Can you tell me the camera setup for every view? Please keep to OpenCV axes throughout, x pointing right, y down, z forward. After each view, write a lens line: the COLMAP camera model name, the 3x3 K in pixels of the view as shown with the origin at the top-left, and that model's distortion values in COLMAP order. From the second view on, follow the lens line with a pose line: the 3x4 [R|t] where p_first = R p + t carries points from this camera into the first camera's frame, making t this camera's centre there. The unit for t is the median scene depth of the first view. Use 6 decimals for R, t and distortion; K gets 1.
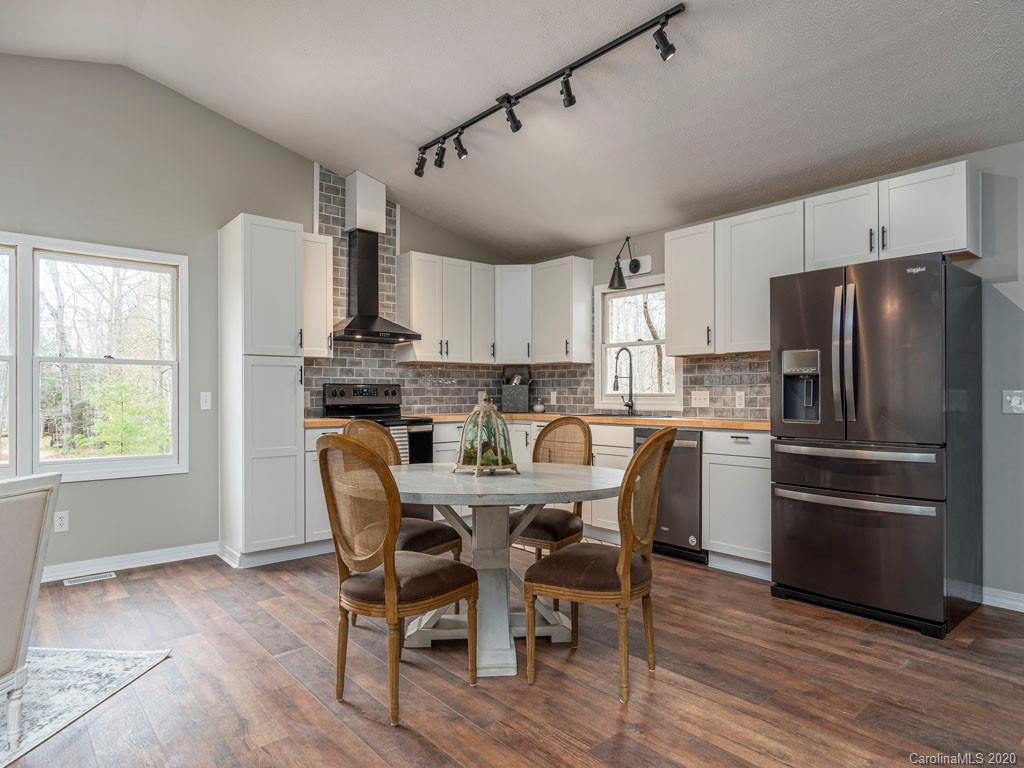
lens RADIAL K [[569.1, 0, 485.1], [0, 569.1, 396.6], [0, 0, 1]] dist [0.003616, 0.000054]
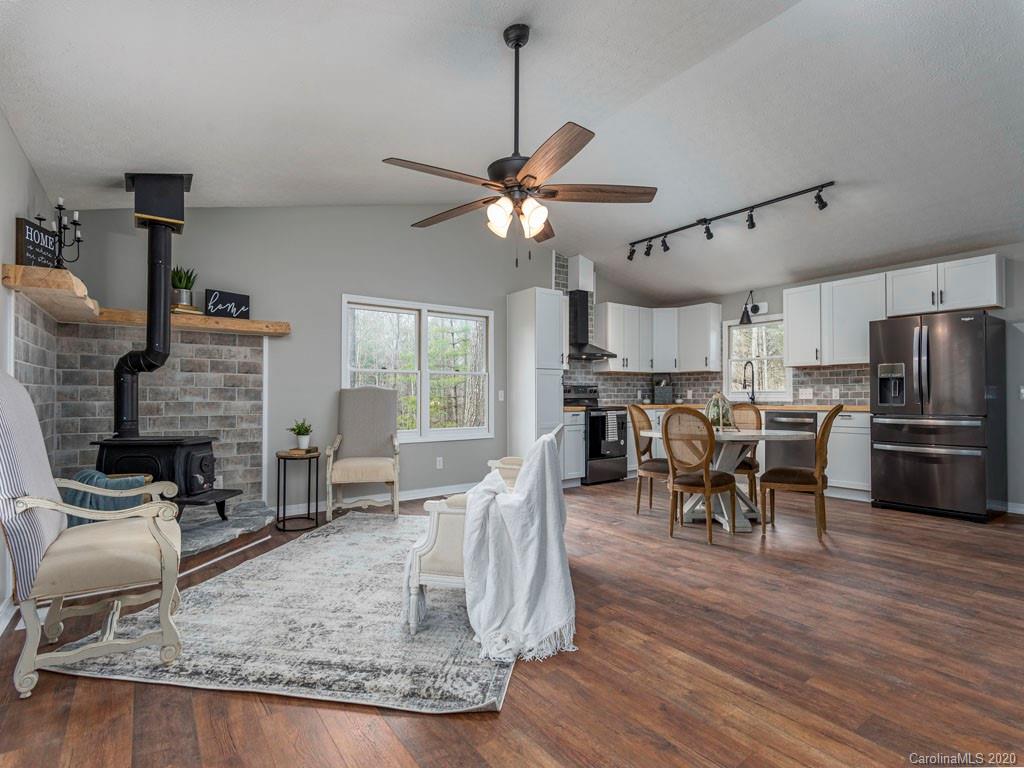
lens RADIAL K [[474.6, 0, 489.7], [0, 474.6, 395.2], [0, 0, 1]] dist [0.004892, -0.000393]
pose [[0.996219, -0.003397, -0.086805, -0.355728], [0.002655, 0.999959, -0.008655, 0.016101], [0.086831, 0.008392, 0.996188, -0.362550]]
